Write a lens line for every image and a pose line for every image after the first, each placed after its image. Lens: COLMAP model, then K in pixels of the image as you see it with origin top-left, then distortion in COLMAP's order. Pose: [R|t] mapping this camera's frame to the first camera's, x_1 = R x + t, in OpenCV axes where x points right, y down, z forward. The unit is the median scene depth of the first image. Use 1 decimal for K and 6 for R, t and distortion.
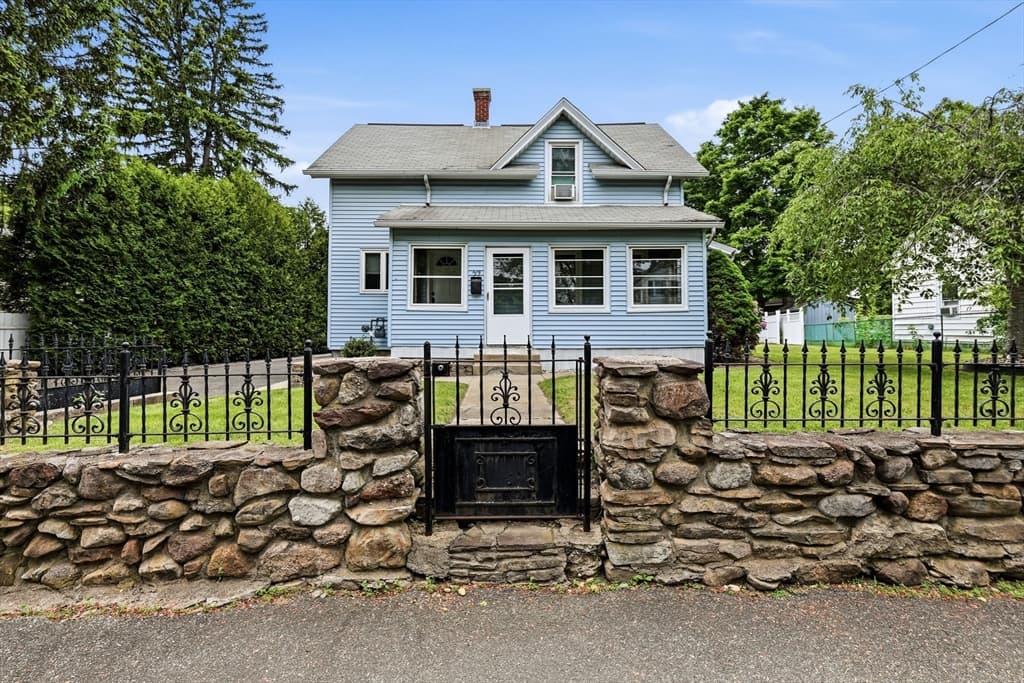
lens RADIAL K [[507.2, 0, 513.9], [0, 507.2, 330.3], [0, 0, 1]] dist [-0.000689, -0.000108]
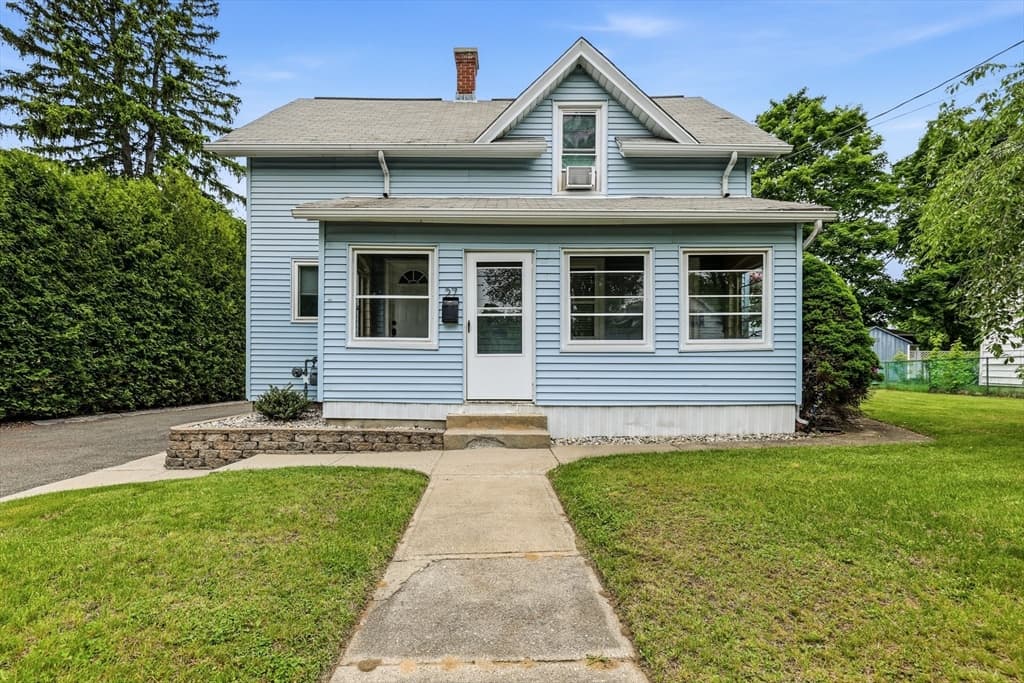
lens RADIAL K [[503.5, 0, 508.4], [0, 503.5, 372.9], [0, 0, 1]] dist [-0.000401, 0.000147]
pose [[0.999996, 0.001824, 0.002372, -0.001058], [-0.001874, 0.999773, 0.021237, -0.016743], [-0.002332, -0.021241, 0.999772, 0.278683]]
